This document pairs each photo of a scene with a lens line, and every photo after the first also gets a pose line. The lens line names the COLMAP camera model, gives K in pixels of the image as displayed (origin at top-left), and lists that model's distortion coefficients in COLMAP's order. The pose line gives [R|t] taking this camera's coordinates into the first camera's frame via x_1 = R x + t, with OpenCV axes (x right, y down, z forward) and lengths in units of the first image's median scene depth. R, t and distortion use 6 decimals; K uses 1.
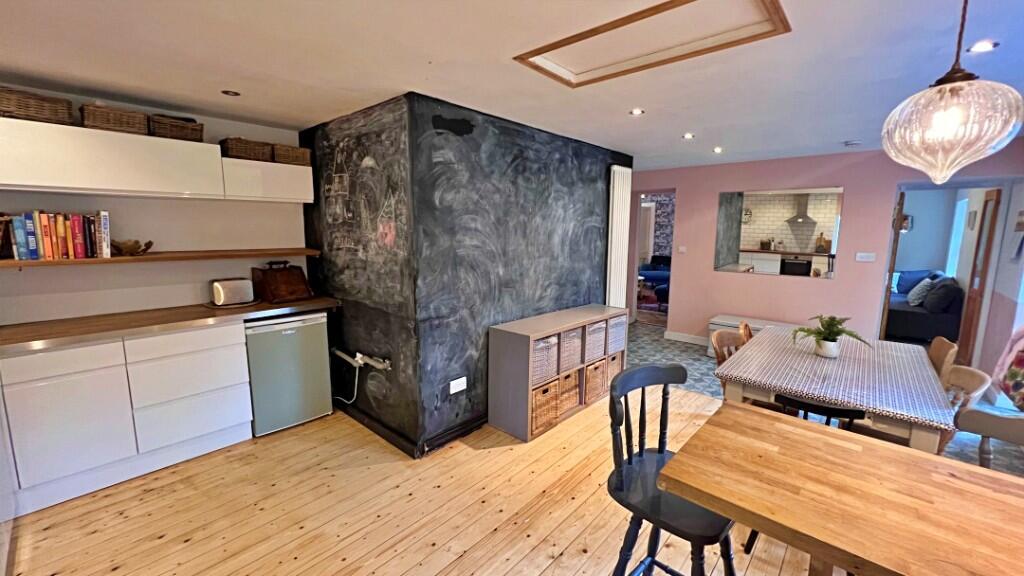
lens RADIAL K [[408.8, 0, 515.4], [0, 408.8, 286.6], [0, 0, 1]] dist [-0.003617, 0.000752]
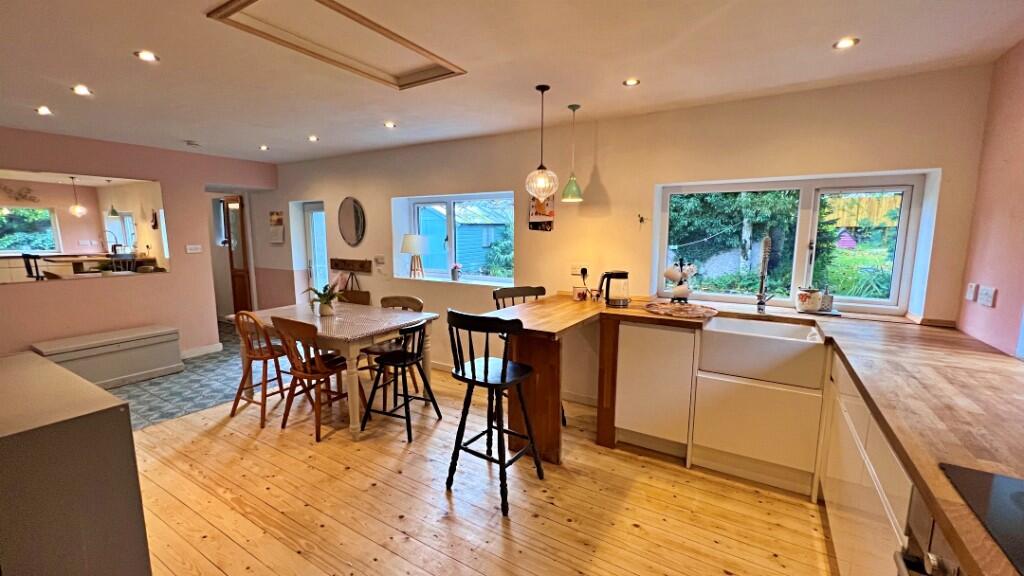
lens RADIAL K [[408.8, 0, 512.7], [0, 408.8, 288.9], [0, 0, 1]] dist [-0.003617, 0.000752]
pose [[-0.177954, -0.145349, 0.973245, -0.550005], [0.140224, 0.975193, 0.171280, -0.050759], [-0.973997, 0.166953, -0.153158, 0.503415]]
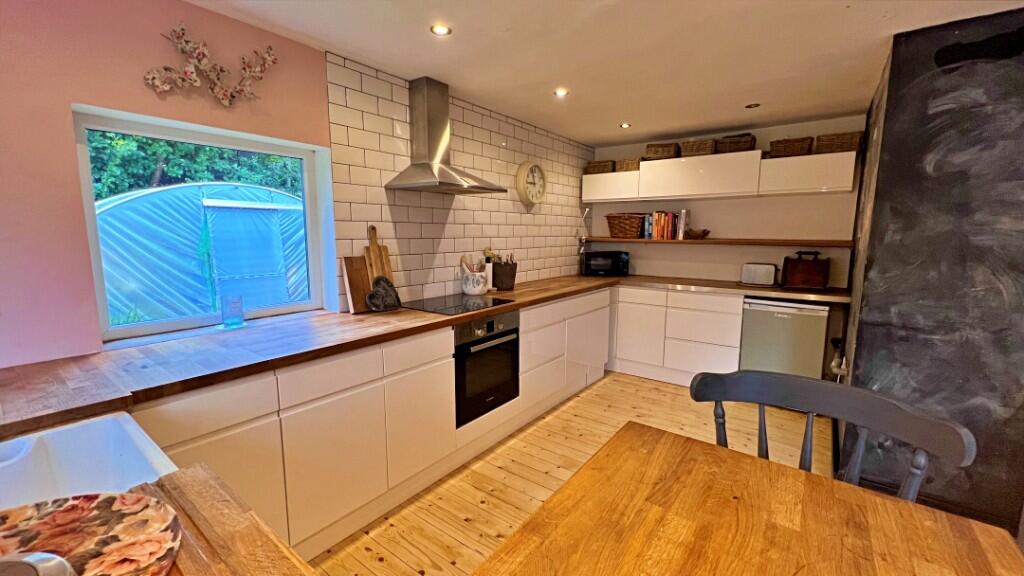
lens RADIAL K [[408.8, 0, 511.6], [0, 408.8, 287.2], [0, 0, 1]] dist [-0.003617, 0.000752]
pose [[0.083161, 0.122851, -0.988935, 0.426142], [-0.148012, 0.982888, 0.109653, 0.026377], [0.985483, 0.137255, 0.099921, 0.198242]]
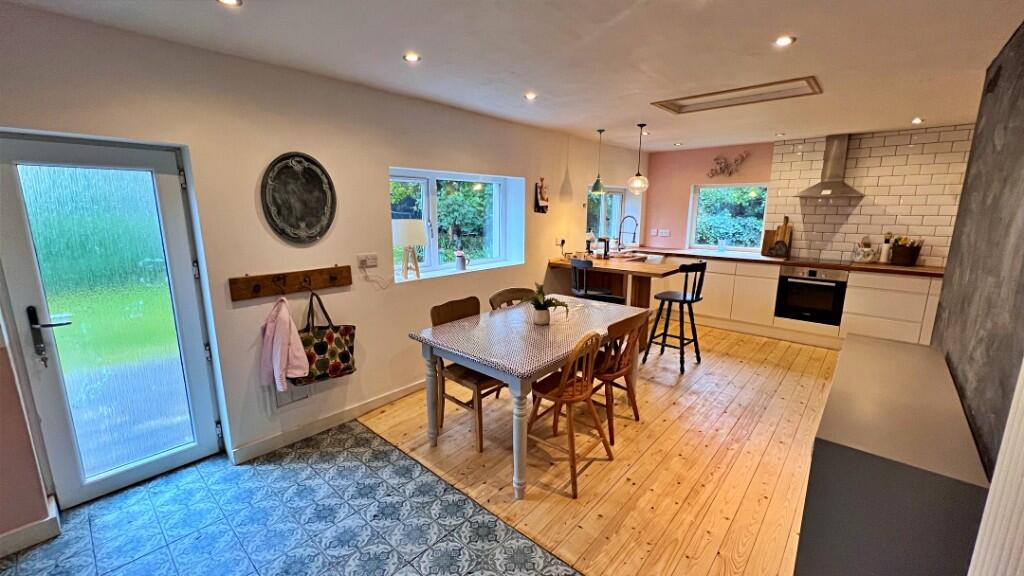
lens RADIAL K [[408.8, 0, 512.5], [0, 408.8, 288.0], [0, 0, 1]] dist [-0.003617, 0.000752]
pose [[-0.999930, -0.011813, 0.000825, 0.711995], [-0.010852, 0.942006, 0.335420, -0.238801], [-0.004740, 0.335387, -0.942068, 1.690665]]
